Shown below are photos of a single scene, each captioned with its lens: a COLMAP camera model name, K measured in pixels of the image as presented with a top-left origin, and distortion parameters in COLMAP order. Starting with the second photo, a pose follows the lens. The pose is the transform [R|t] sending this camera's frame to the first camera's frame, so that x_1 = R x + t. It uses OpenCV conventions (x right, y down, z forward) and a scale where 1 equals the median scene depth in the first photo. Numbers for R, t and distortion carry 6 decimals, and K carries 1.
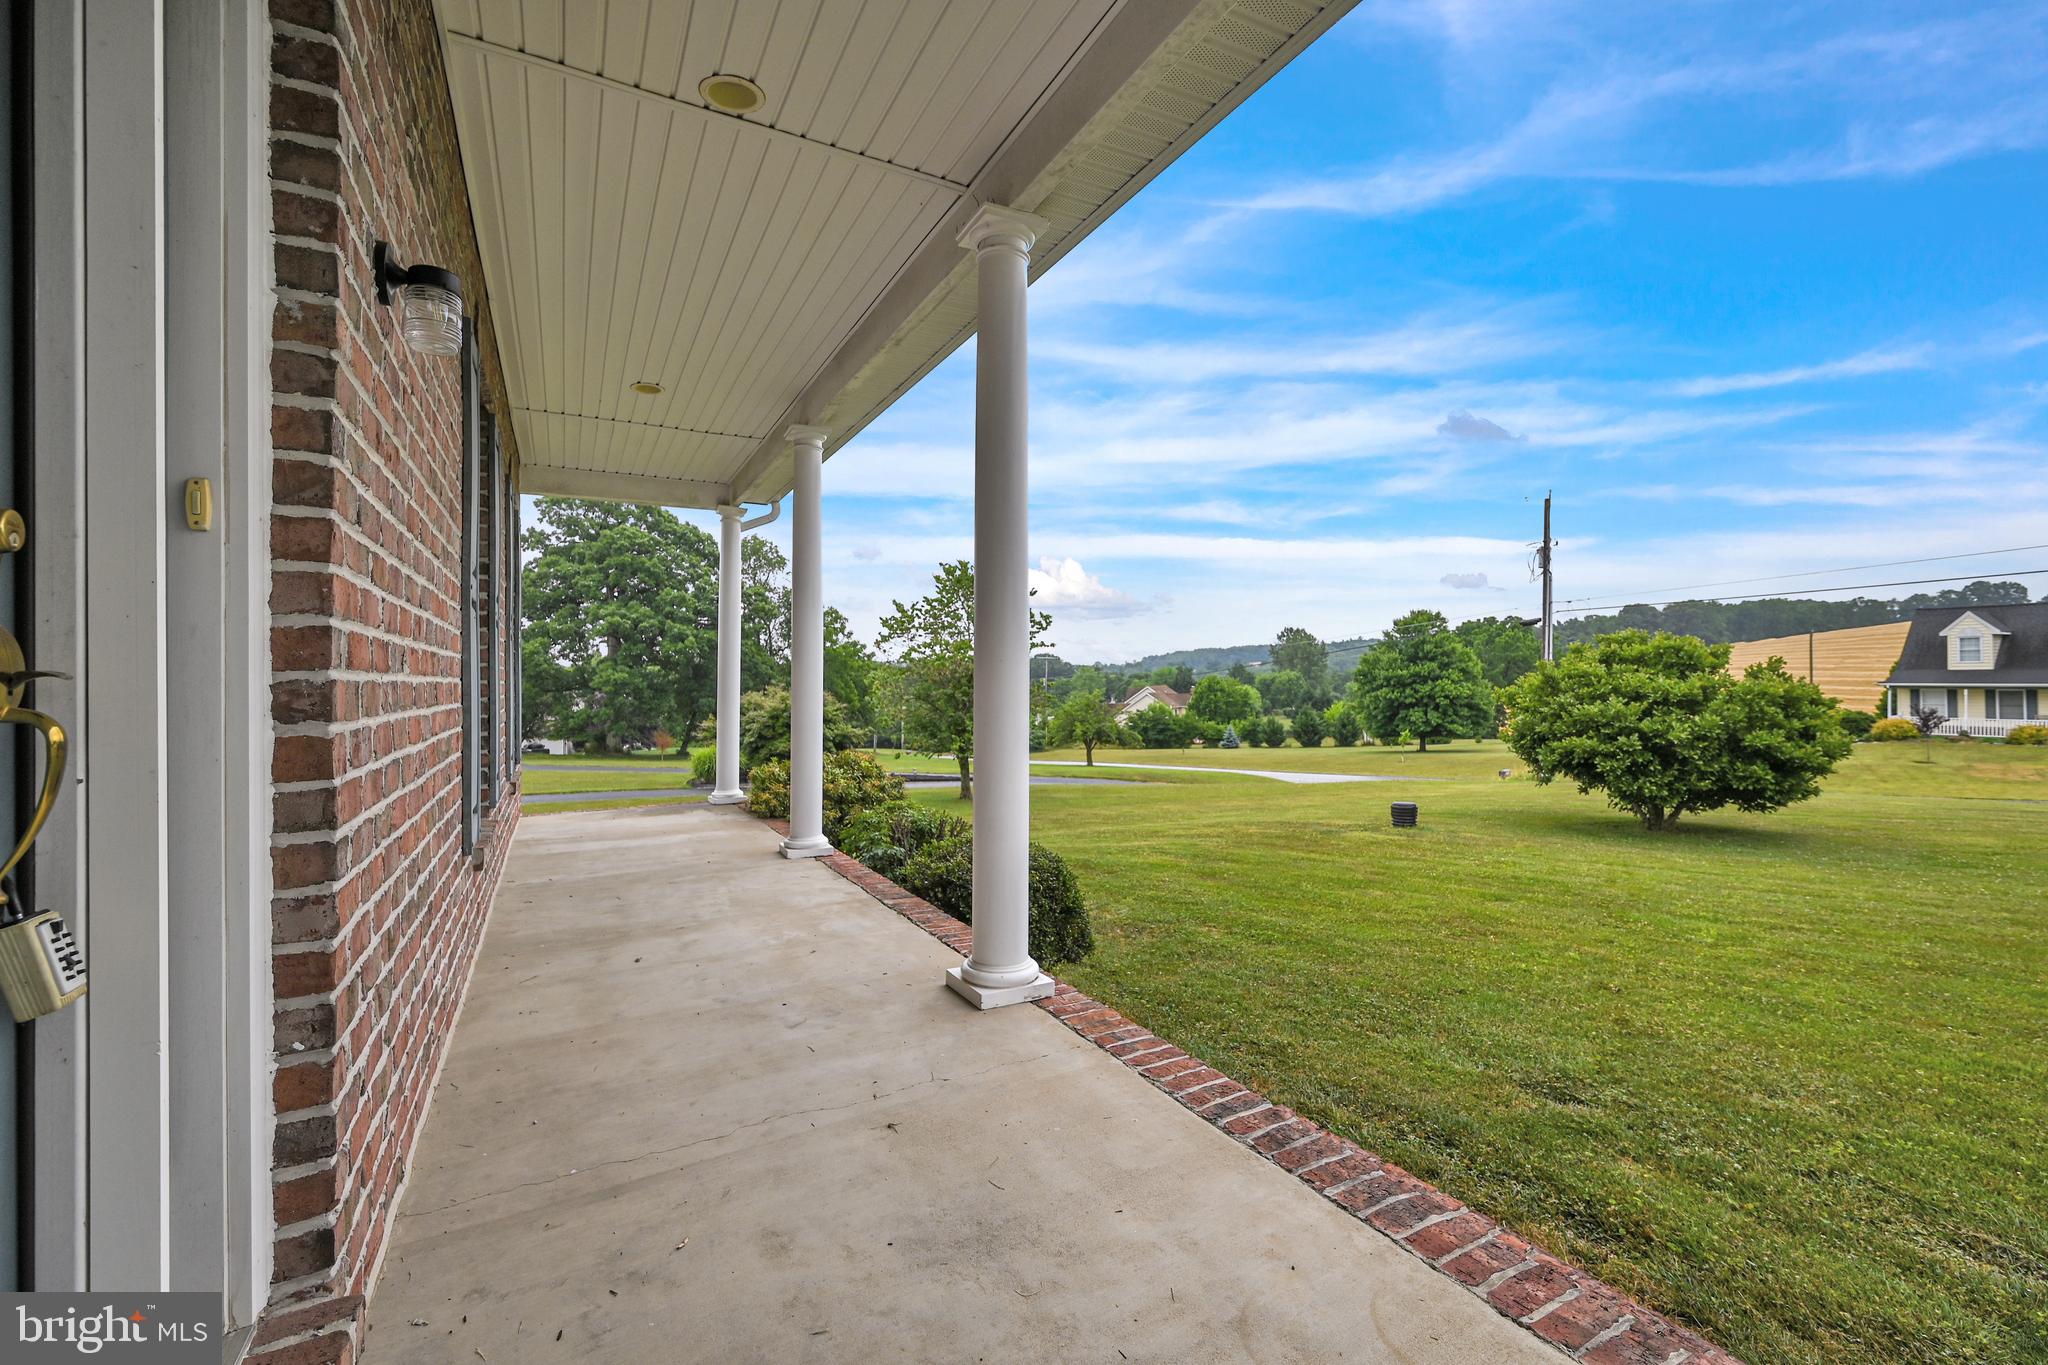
lens RADIAL K [[844.8, 0, 1015.4], [0, 844.8, 697.7], [0, 0, 1]] dist [0.001590, 0.000027]
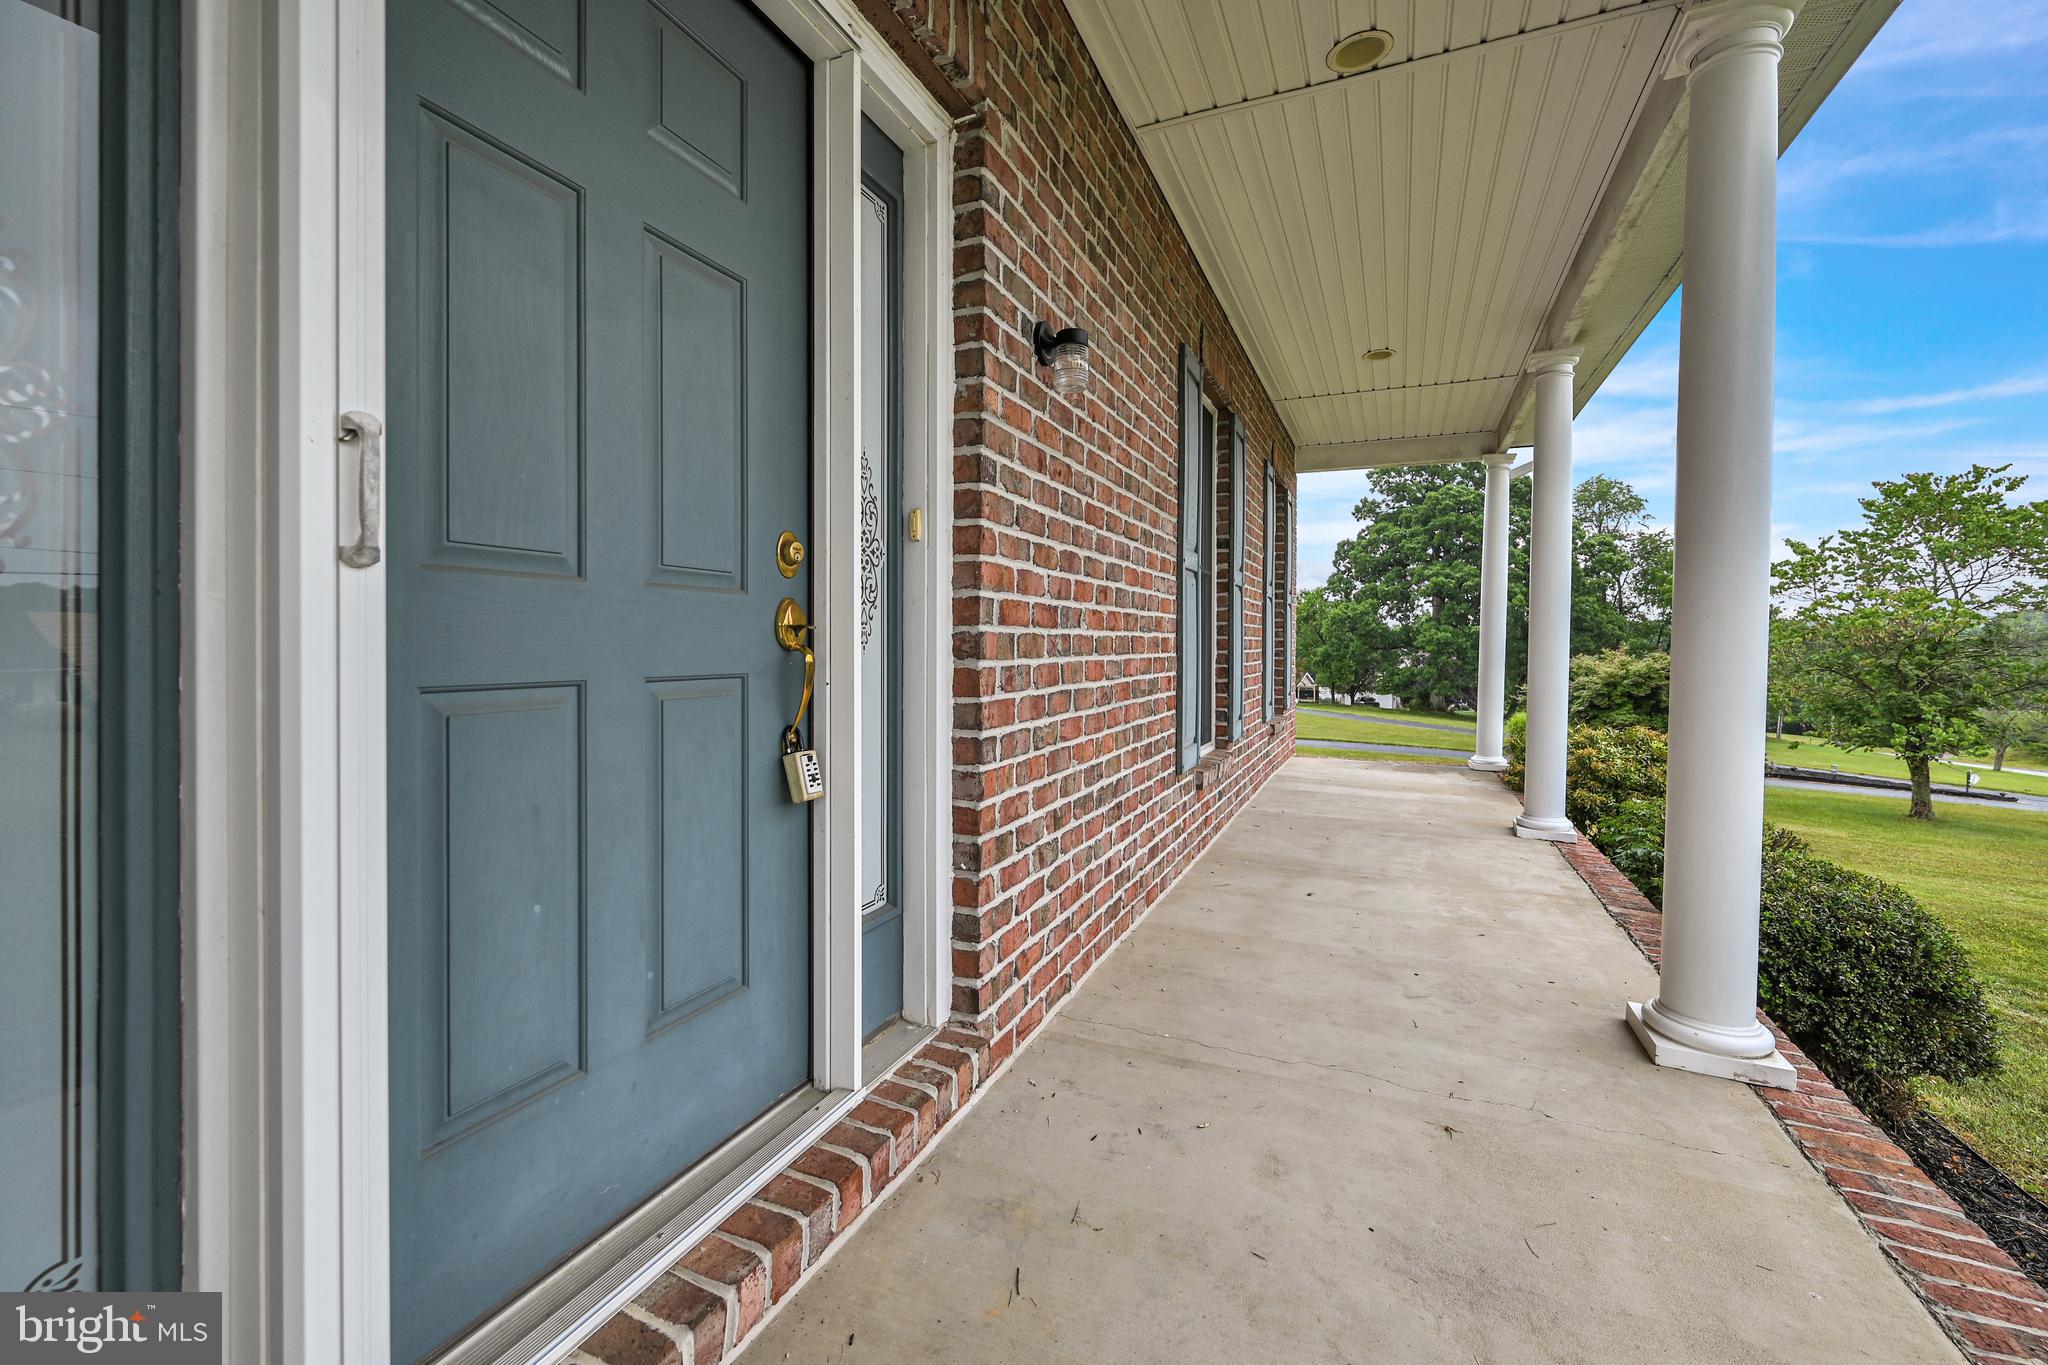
lens RADIAL K [[823.9, 0, 1027.4], [0, 823.9, 677.1], [0, 0, 1]] dist [0.000115, 0.000141]
pose [[0.613127, 0.051071, -0.788332, 0.176853], [-0.031336, 0.998695, 0.040327, -0.000916], [0.789363, -0.000022, 0.613927, 0.069335]]
